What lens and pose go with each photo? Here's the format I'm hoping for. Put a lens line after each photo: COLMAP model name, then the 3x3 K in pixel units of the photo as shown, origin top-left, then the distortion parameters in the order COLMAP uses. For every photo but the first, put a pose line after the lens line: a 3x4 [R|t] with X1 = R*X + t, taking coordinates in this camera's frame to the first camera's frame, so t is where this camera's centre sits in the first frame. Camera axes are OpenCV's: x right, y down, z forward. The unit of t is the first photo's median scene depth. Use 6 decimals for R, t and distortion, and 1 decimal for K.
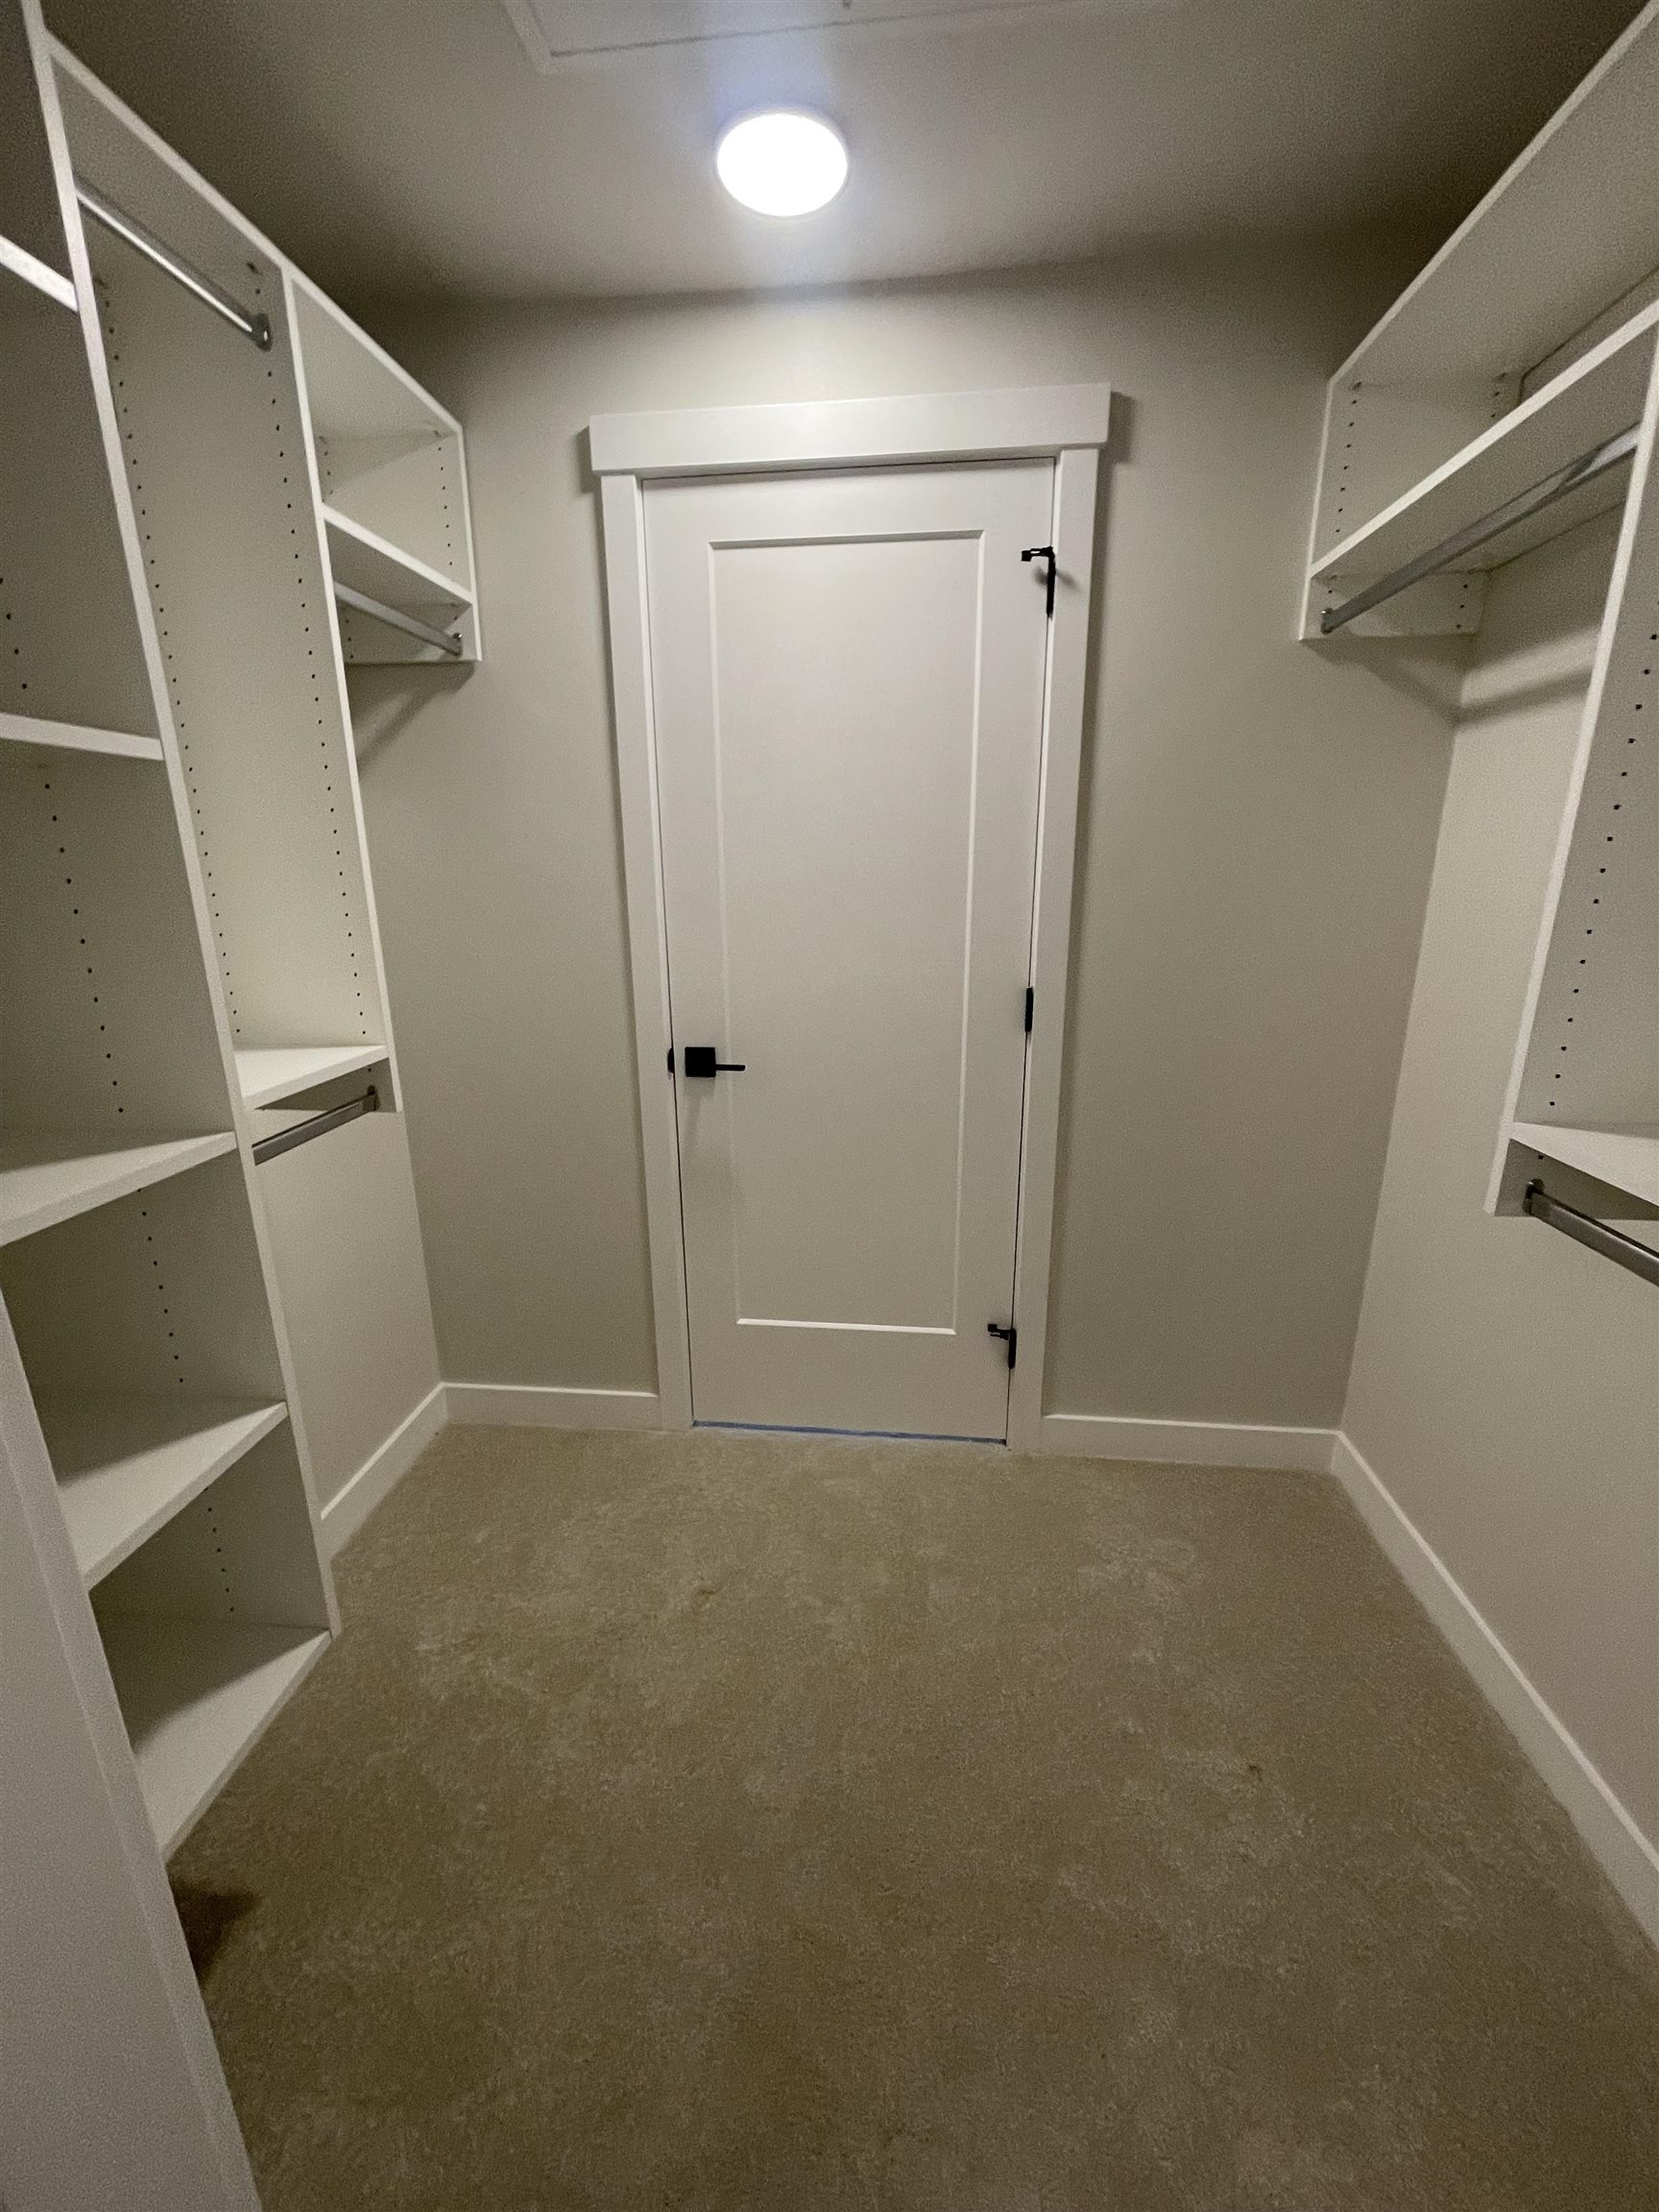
lens RADIAL K [[892.2, 0, 824.2], [0, 892.2, 1111.2], [0, 0, 1]] dist [-0.001352, 0.000259]
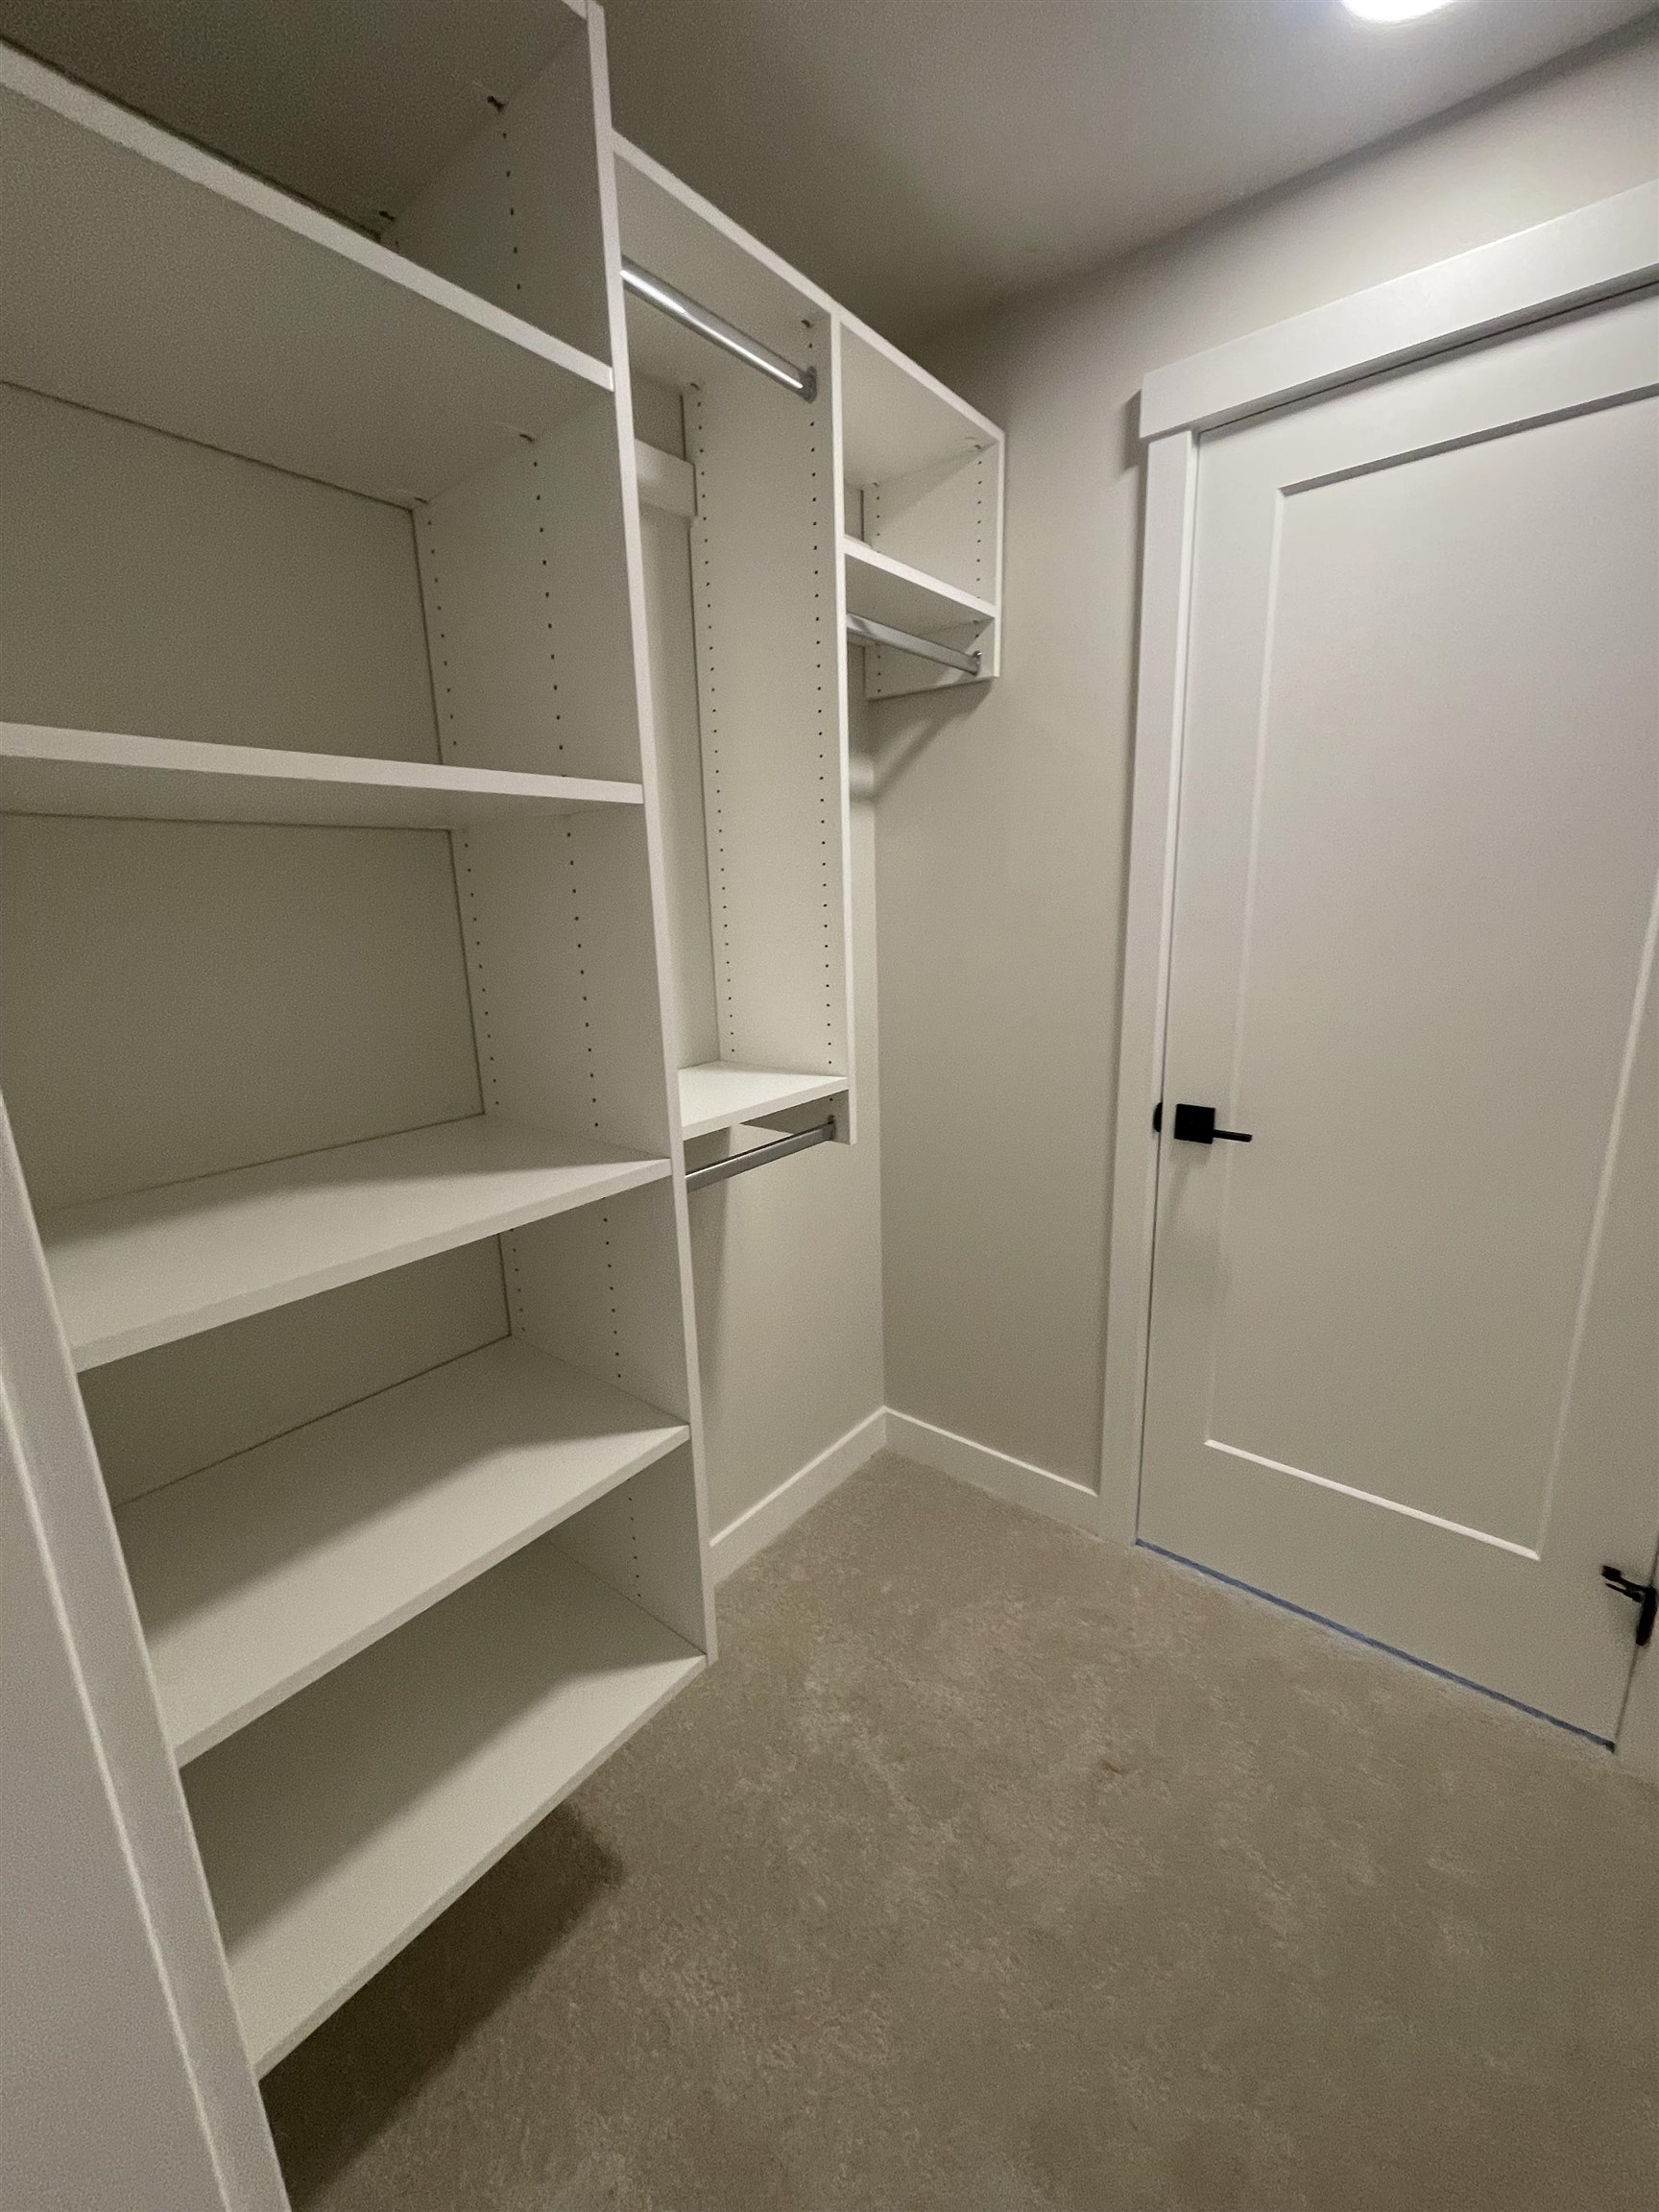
lens RADIAL K [[895.5, 0, 823.1], [0, 895.5, 1106.4], [0, 0, 1]] dist [-0.013127, 0.006450]
pose [[0.835348, 0.111245, -0.538347, 0.021945], [-0.124728, 0.992125, 0.011476, -0.047216], [0.535384, 0.057561, 0.842645, 0.147437]]
